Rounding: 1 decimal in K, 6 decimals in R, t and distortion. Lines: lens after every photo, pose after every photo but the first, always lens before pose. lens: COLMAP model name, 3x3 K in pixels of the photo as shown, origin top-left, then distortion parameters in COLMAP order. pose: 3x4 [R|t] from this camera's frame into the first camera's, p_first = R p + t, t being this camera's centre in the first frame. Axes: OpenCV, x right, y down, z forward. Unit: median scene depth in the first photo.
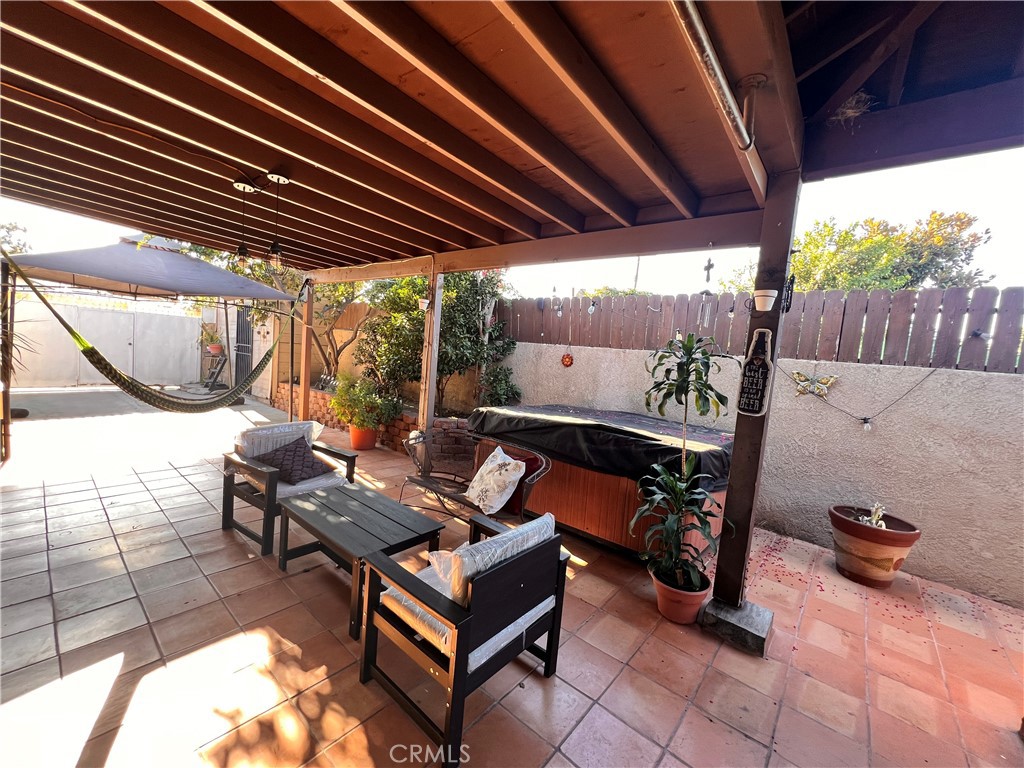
lens RADIAL K [[409.0, 0, 511.7], [0, 409.0, 384.5], [0, 0, 1]] dist [-0.000330, 0.000020]
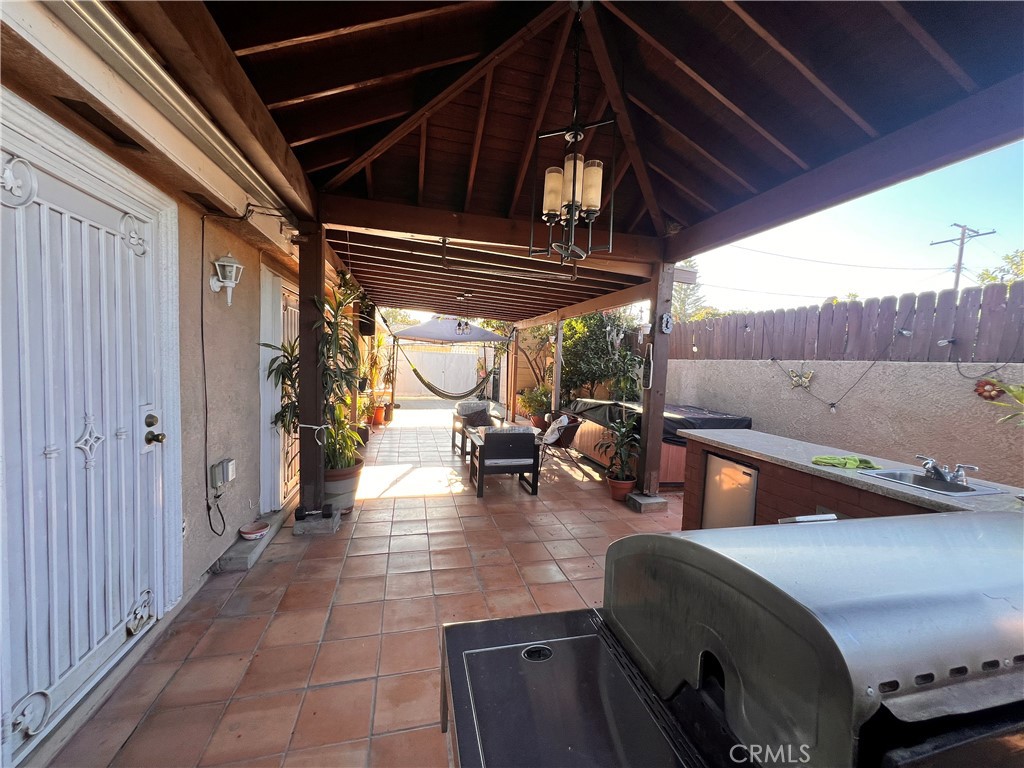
lens RADIAL K [[409.0, 0, 509.8], [0, 409.0, 383.2], [0, 0, 1]] dist [-0.000330, 0.000020]
pose [[0.814999, -0.014642, -0.579278, 0.835374], [-0.023822, 0.997989, -0.058740, 0.125241], [0.578973, 0.061673, 0.813011, -0.647248]]
